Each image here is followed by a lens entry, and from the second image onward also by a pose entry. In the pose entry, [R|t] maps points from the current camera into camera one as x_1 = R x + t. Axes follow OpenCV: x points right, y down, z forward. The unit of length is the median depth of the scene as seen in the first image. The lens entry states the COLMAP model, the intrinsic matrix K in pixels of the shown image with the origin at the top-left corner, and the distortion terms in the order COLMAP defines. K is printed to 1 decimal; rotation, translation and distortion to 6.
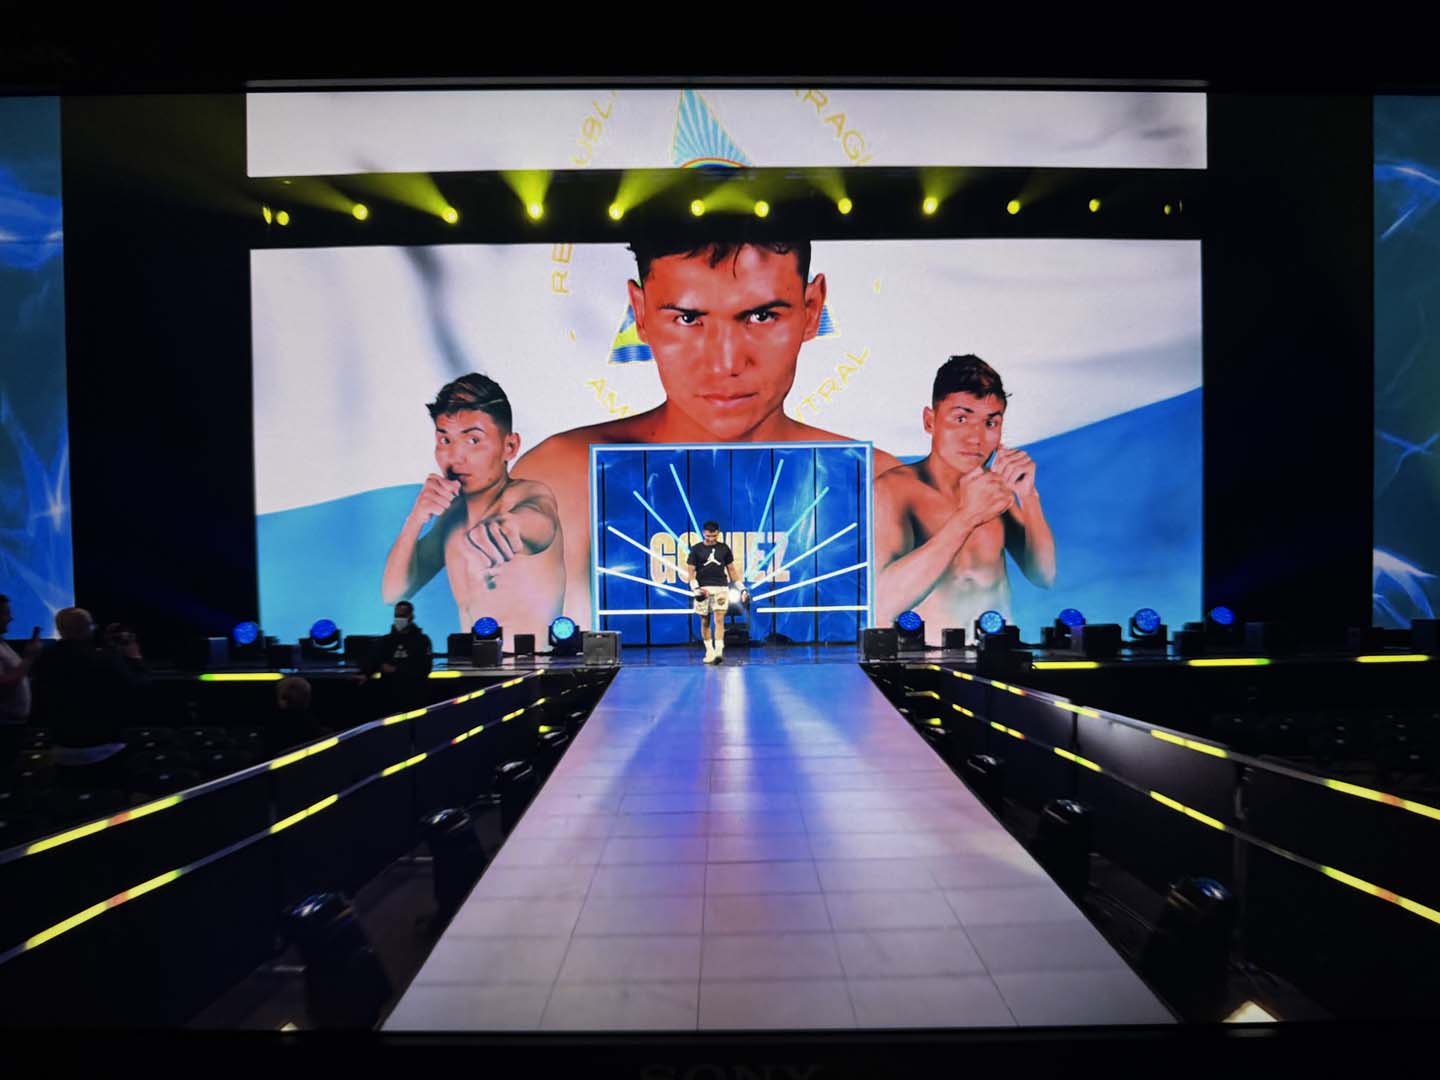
lens RADIAL K [[1109.2, 0, 720.0], [0, 1109.2, 540.0], [0, 0, 1]] dist [0.079800, -0.313547]
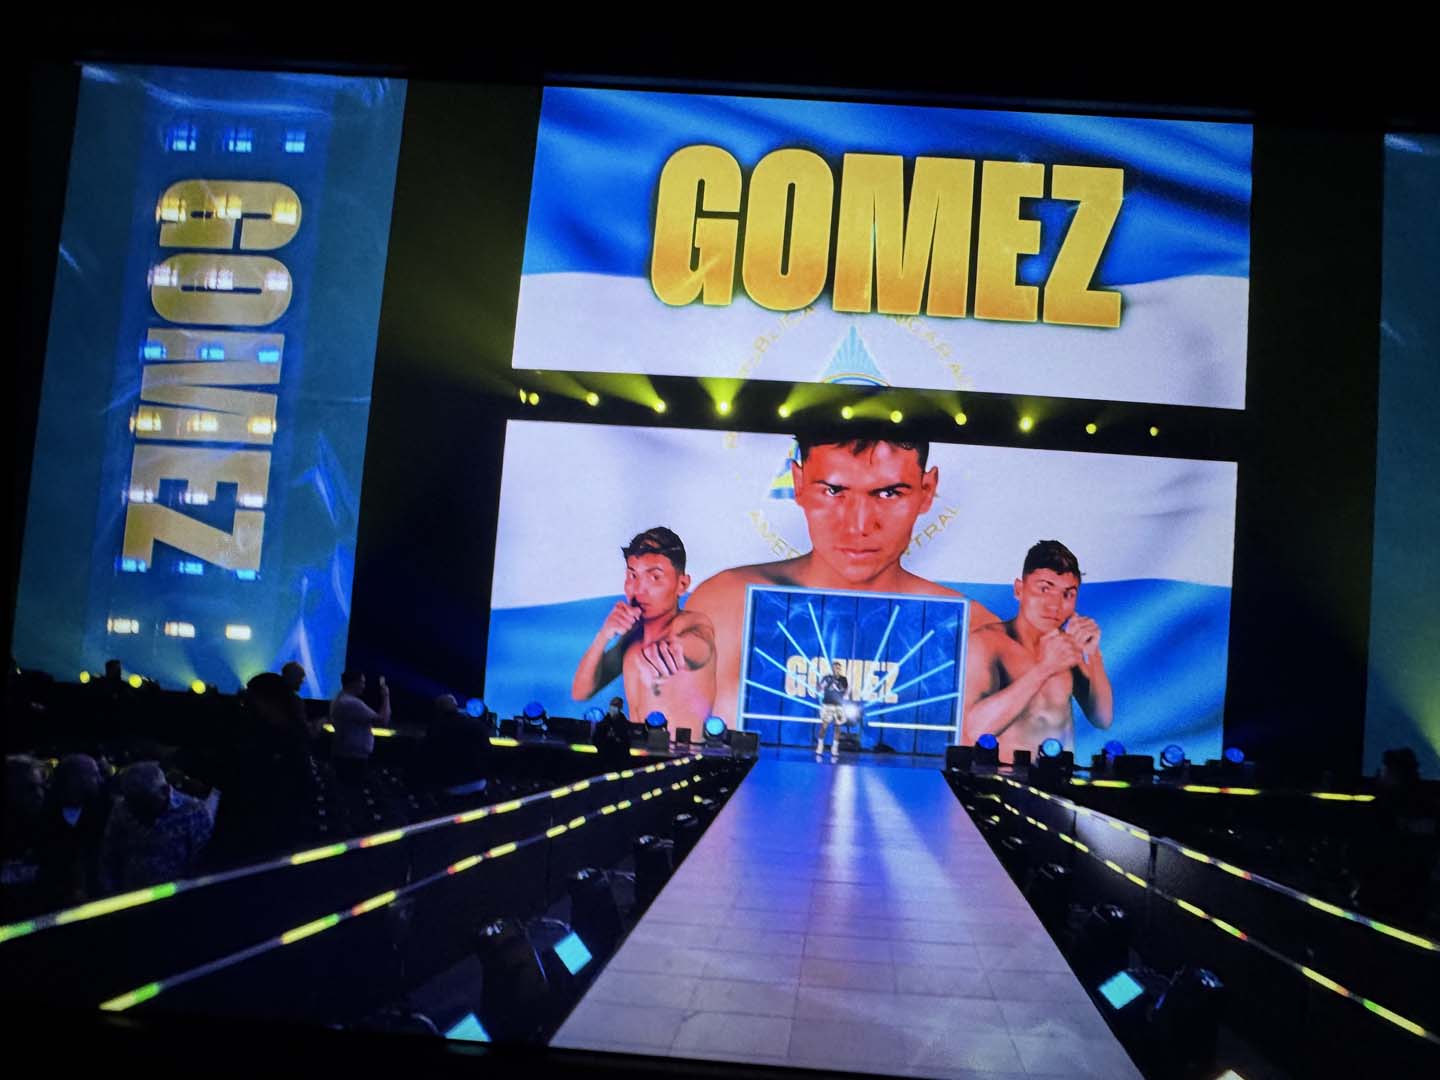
lens RADIAL K [[1491.2, 0, 681.8], [0, 1491.2, 636.1], [0, 0, 1]] dist [-0.072864, 0.003897]
pose [[0.991616, 0.079084, -0.102192, -0.011681], [-0.092141, 0.987208, -0.130114, 0.196035], [0.090595, 0.138439, 0.986219, -0.669889]]
